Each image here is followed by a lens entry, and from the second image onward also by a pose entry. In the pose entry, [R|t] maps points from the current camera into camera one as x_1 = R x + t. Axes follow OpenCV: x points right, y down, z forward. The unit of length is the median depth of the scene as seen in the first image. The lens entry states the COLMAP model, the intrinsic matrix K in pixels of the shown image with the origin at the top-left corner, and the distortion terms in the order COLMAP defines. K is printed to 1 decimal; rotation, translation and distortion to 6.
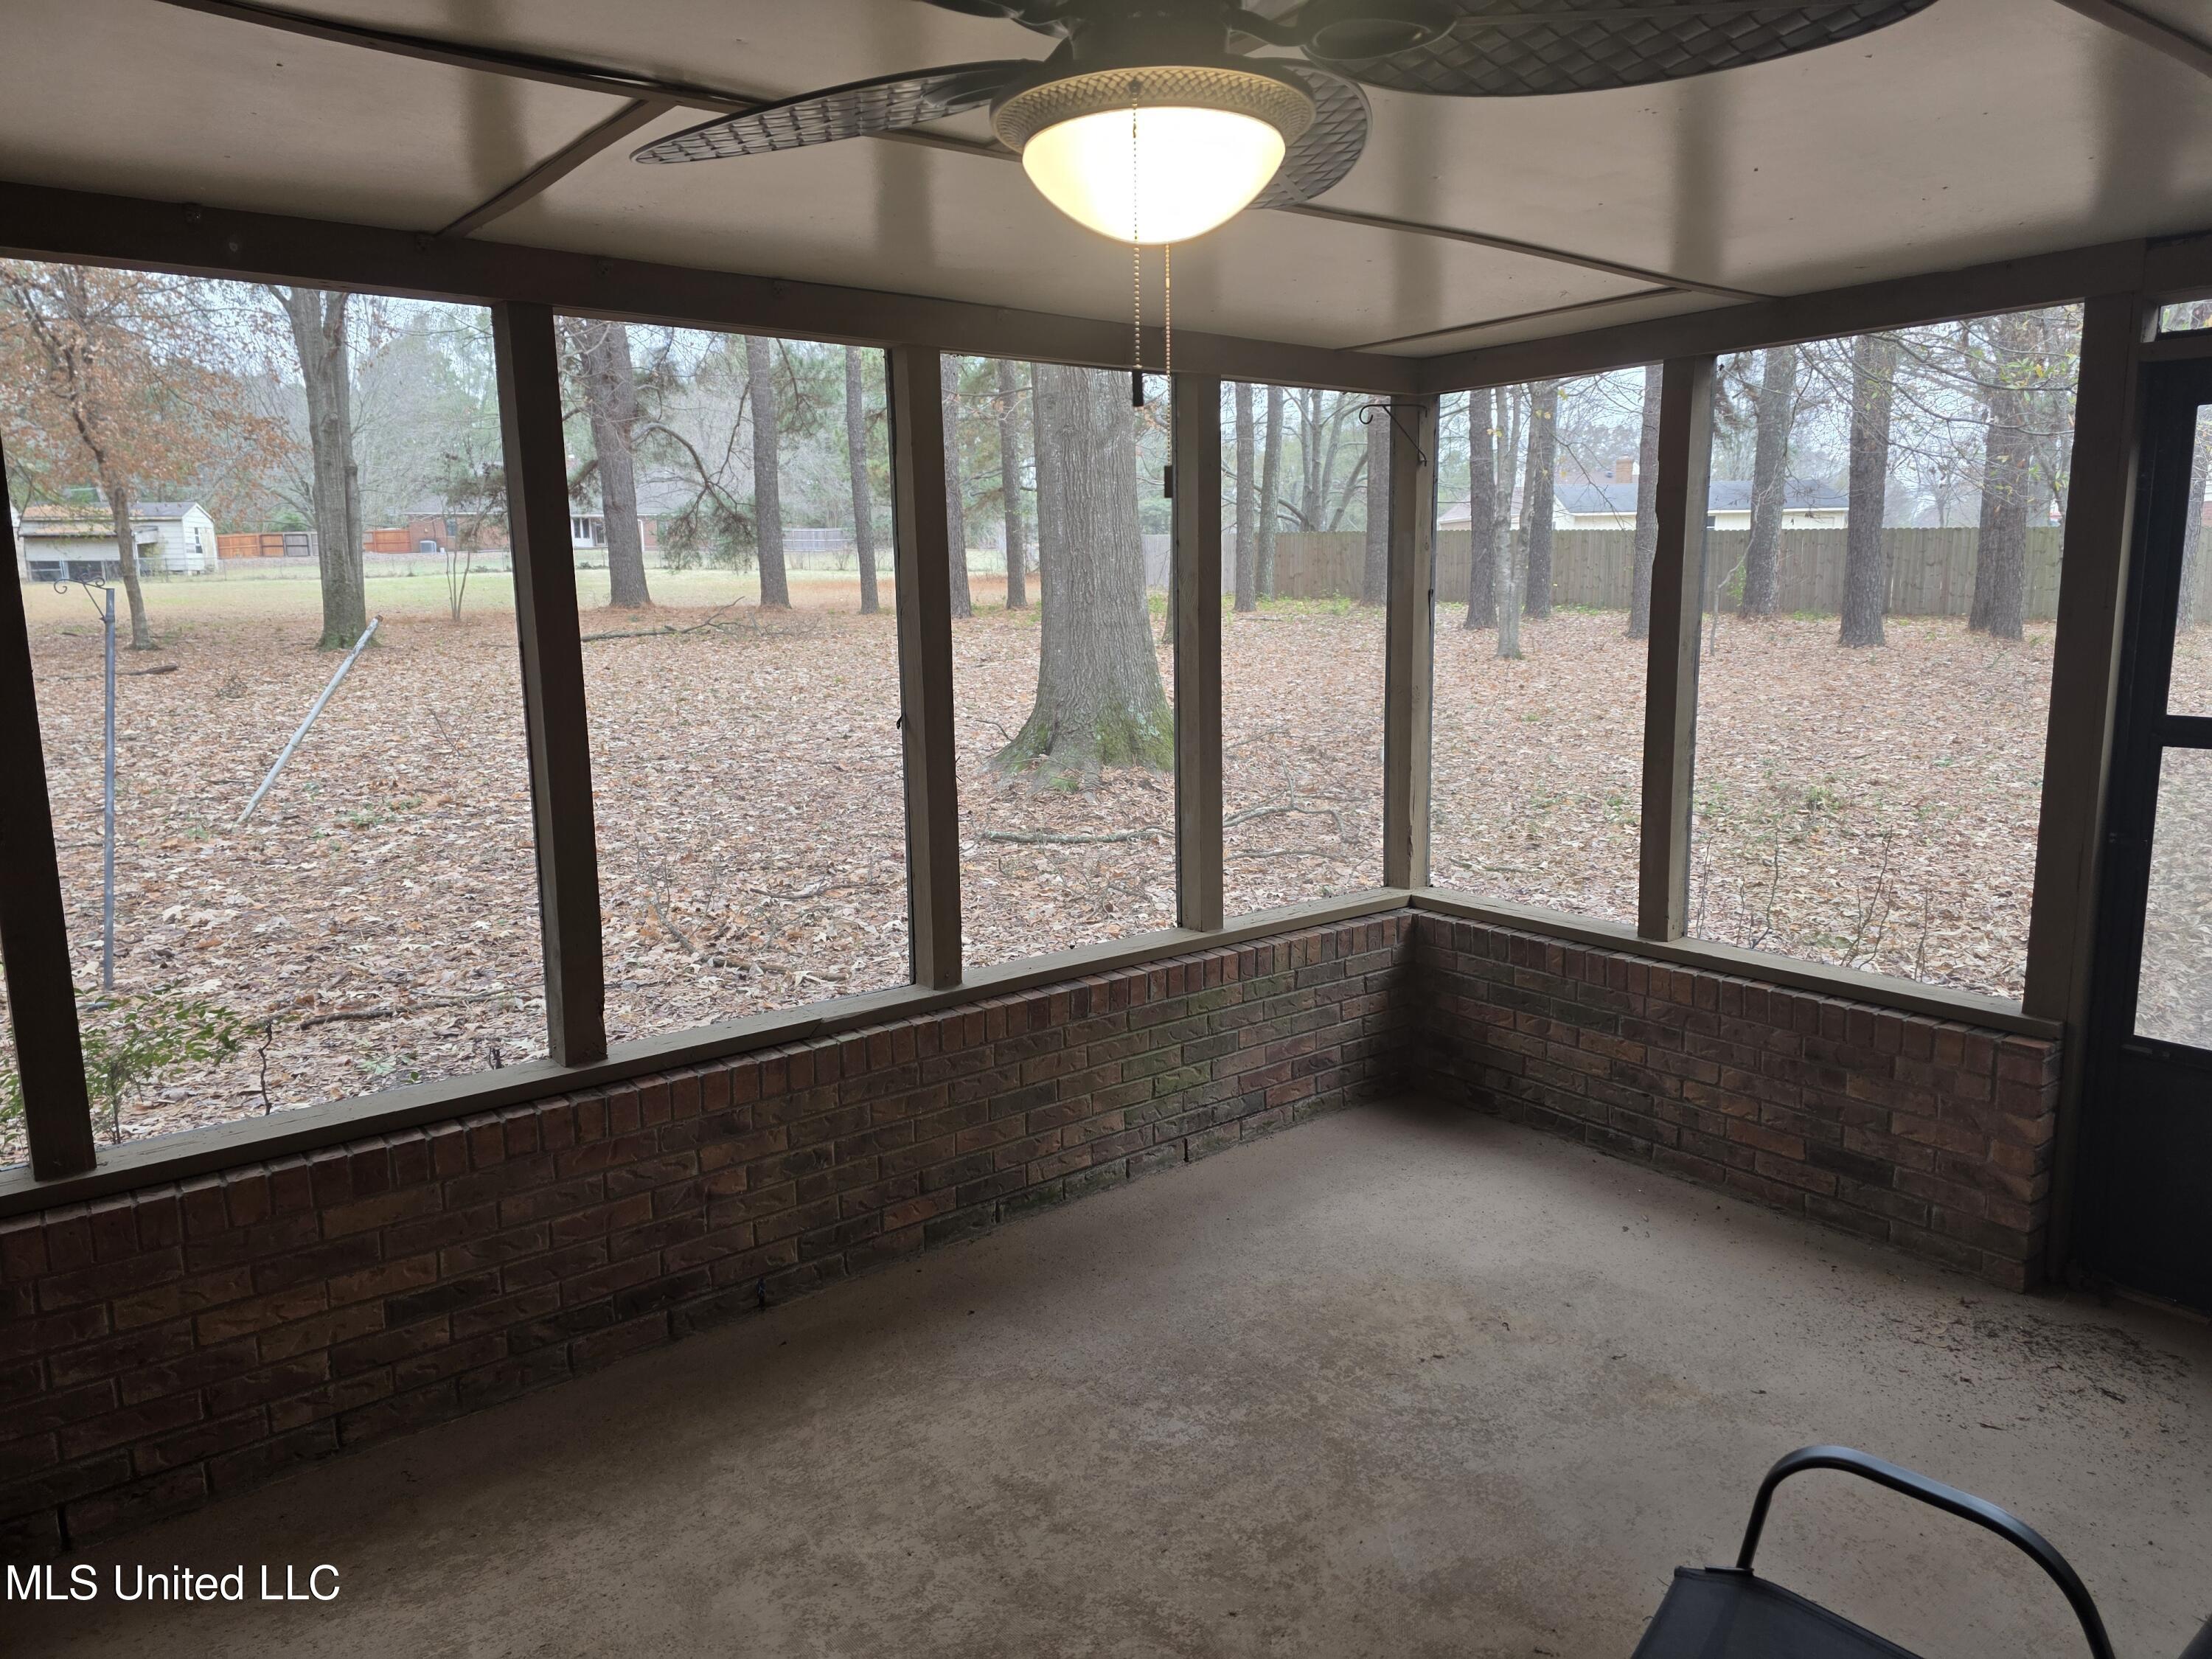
lens RADIAL K [[1474.6, 0, 1138.2], [0, 1474.6, 820.8], [0, 0, 1]] dist [0.061076, -0.051868]
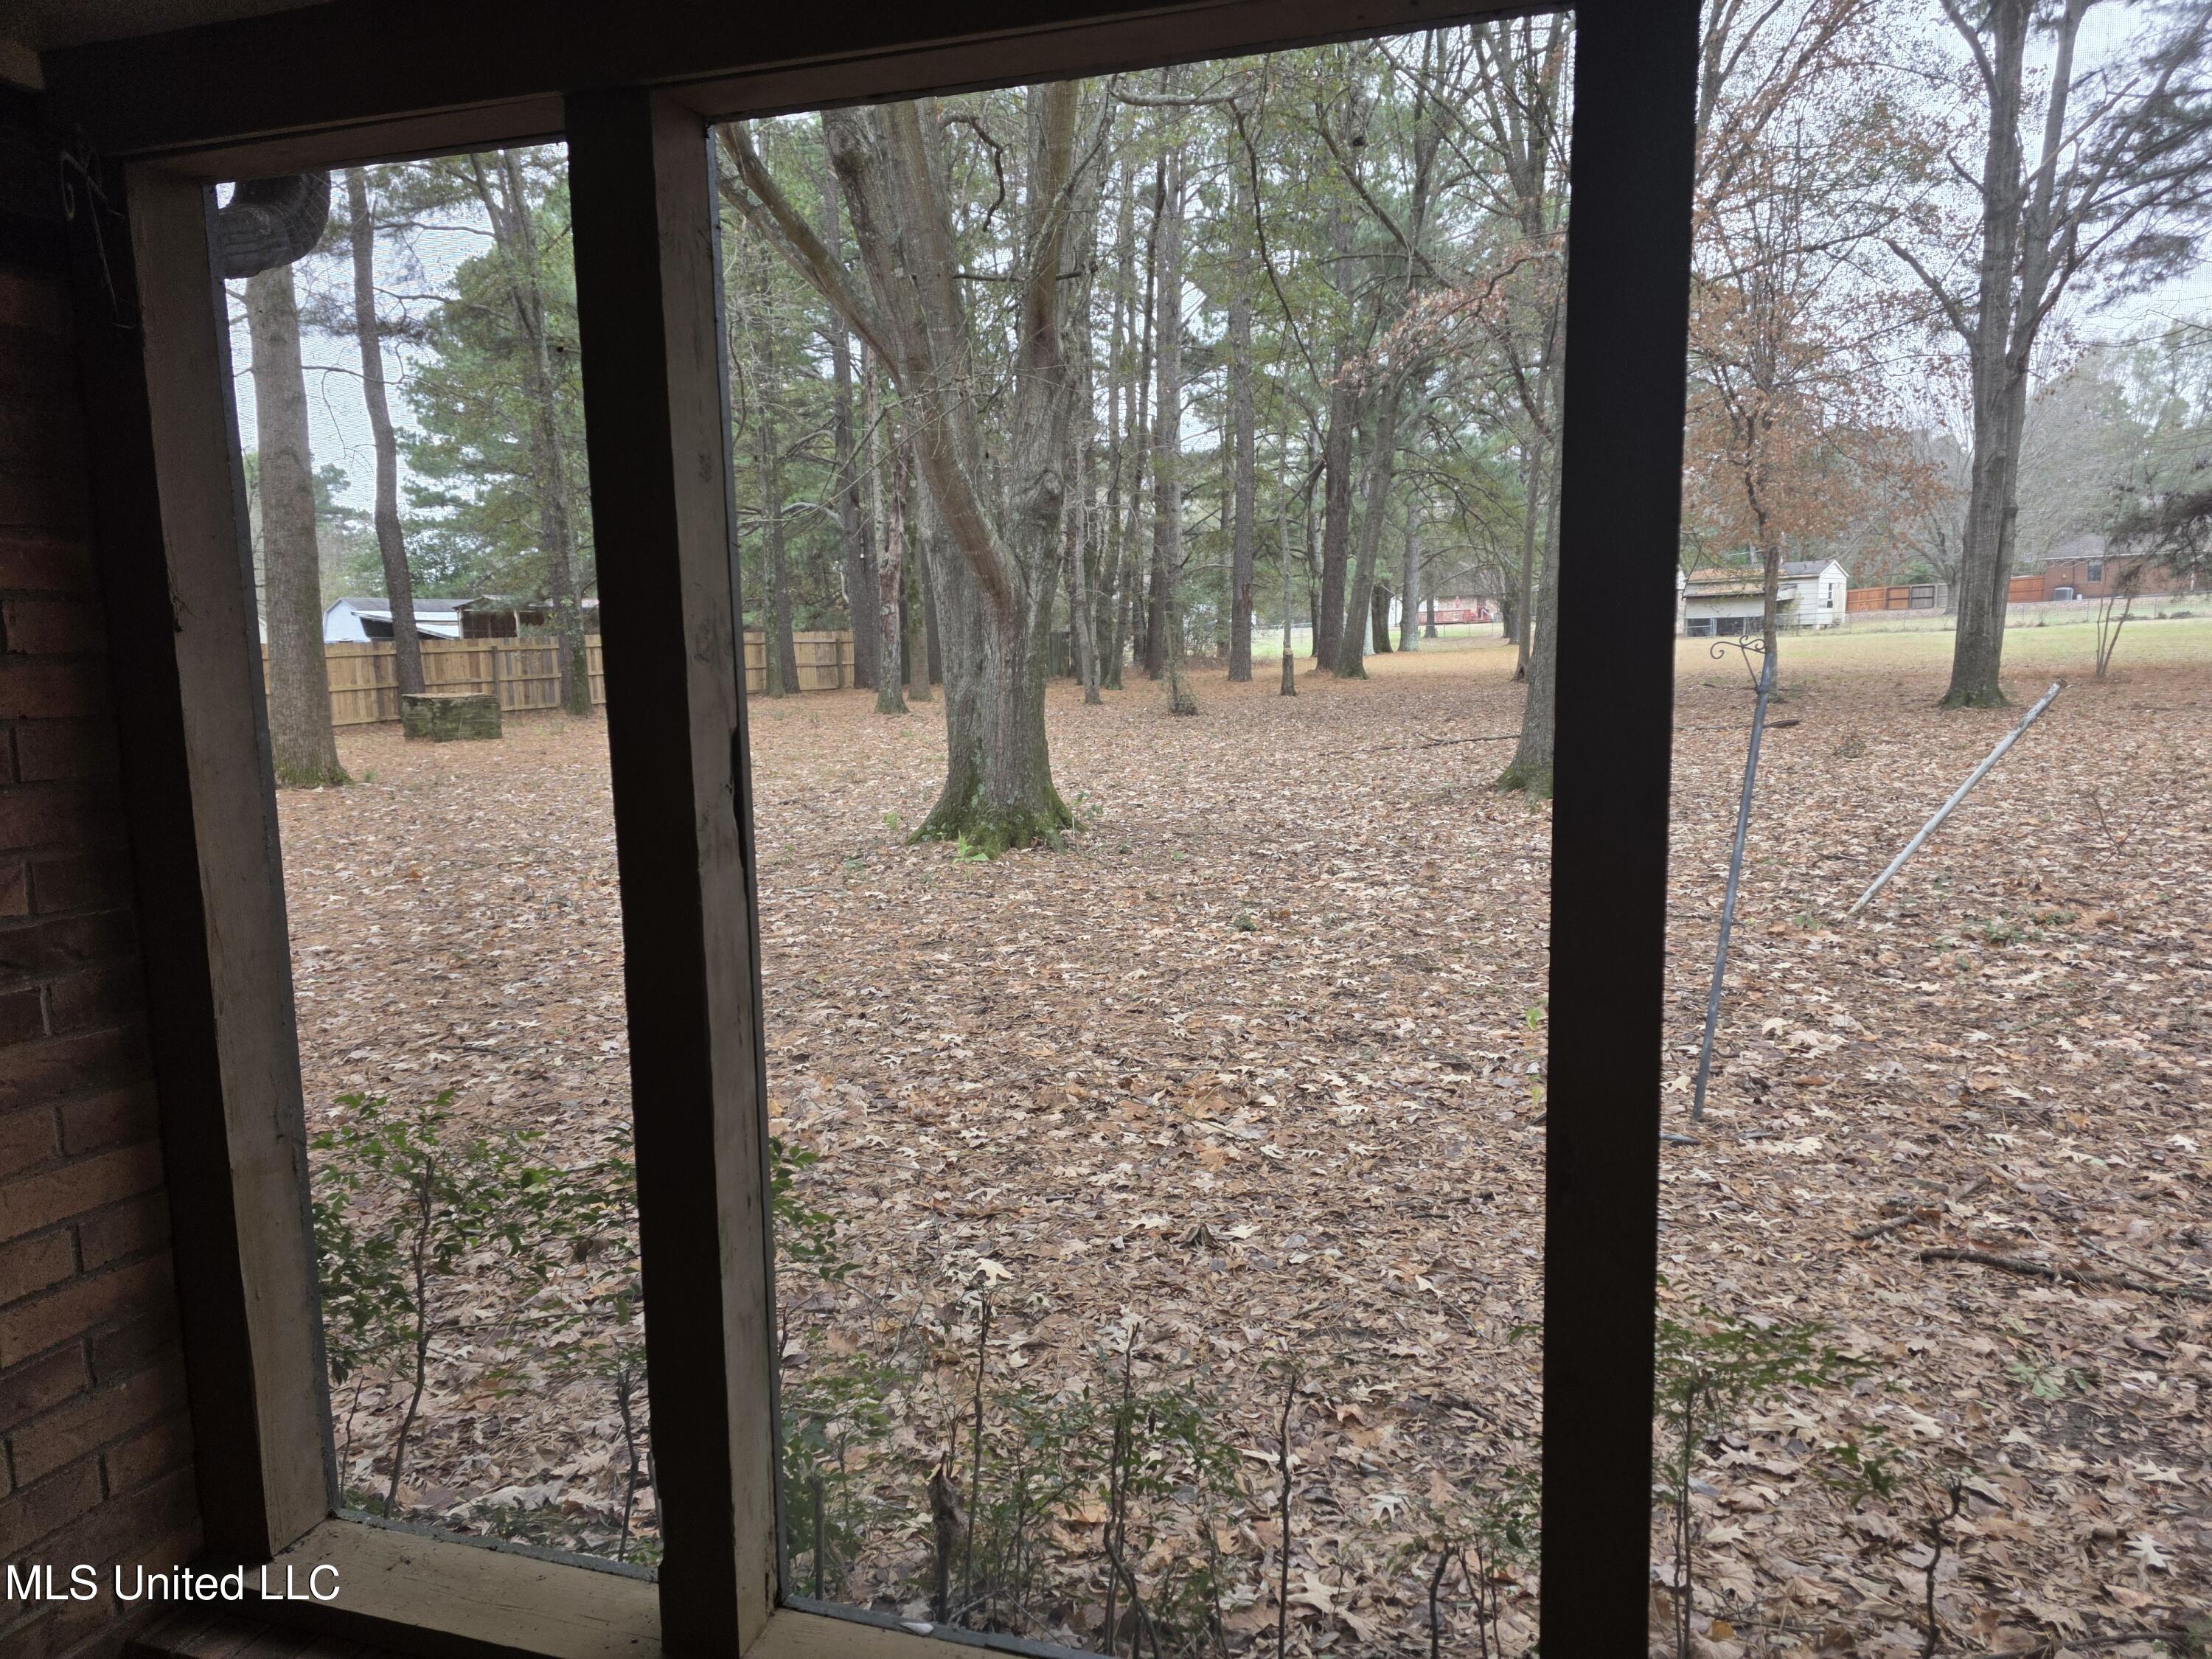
lens RADIAL K [[1474.6, 0, 1104.5], [0, 1474.6, 862.8], [0, 0, 1]] dist [0.061076, -0.051868]
pose [[0.542351, 0.122875, -0.831118, -0.152745], [-0.128028, 0.989781, 0.062786, -0.035908], [0.830340, 0.072354, 0.552540, 0.201786]]
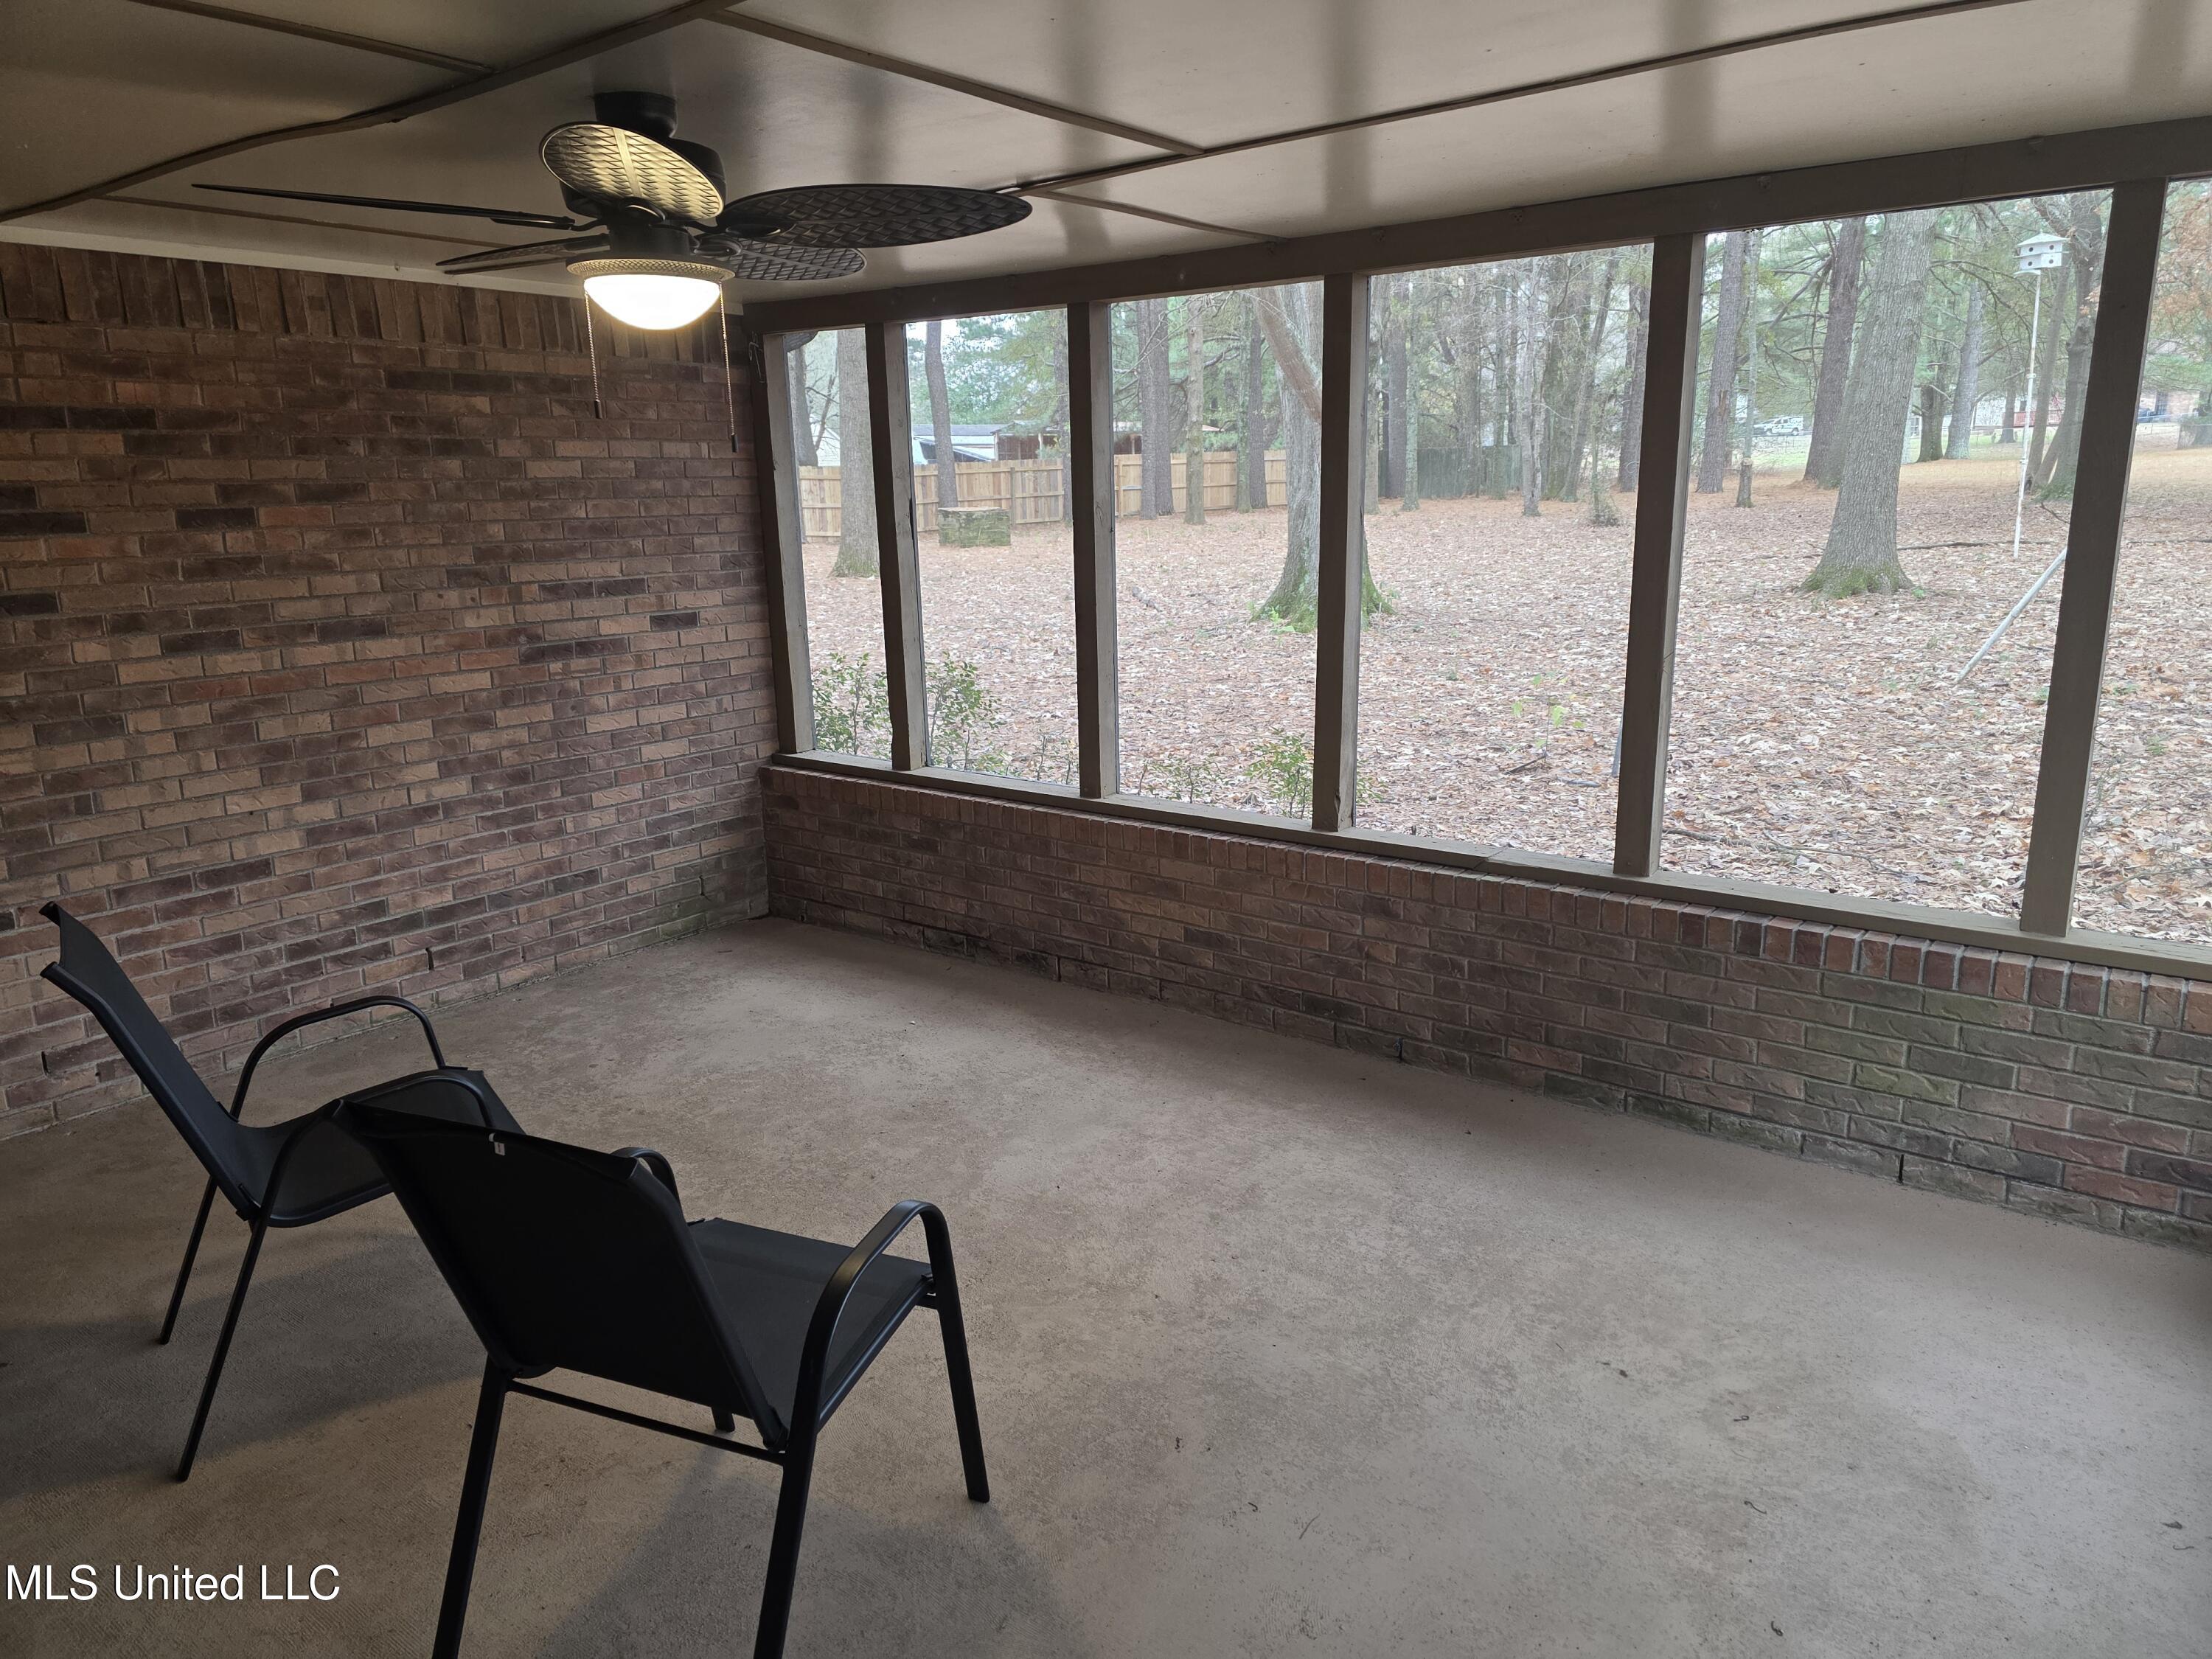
lens RADIAL K [[1474.6, 0, 1108.7], [0, 1474.6, 813.7], [0, 0, 1]] dist [0.061076, -0.051868]
pose [[0.232397, 0.223663, -0.946555, 0.391872], [-0.141075, 0.970660, 0.194722, -0.041494], [0.962336, 0.088282, 0.257131, 0.193533]]
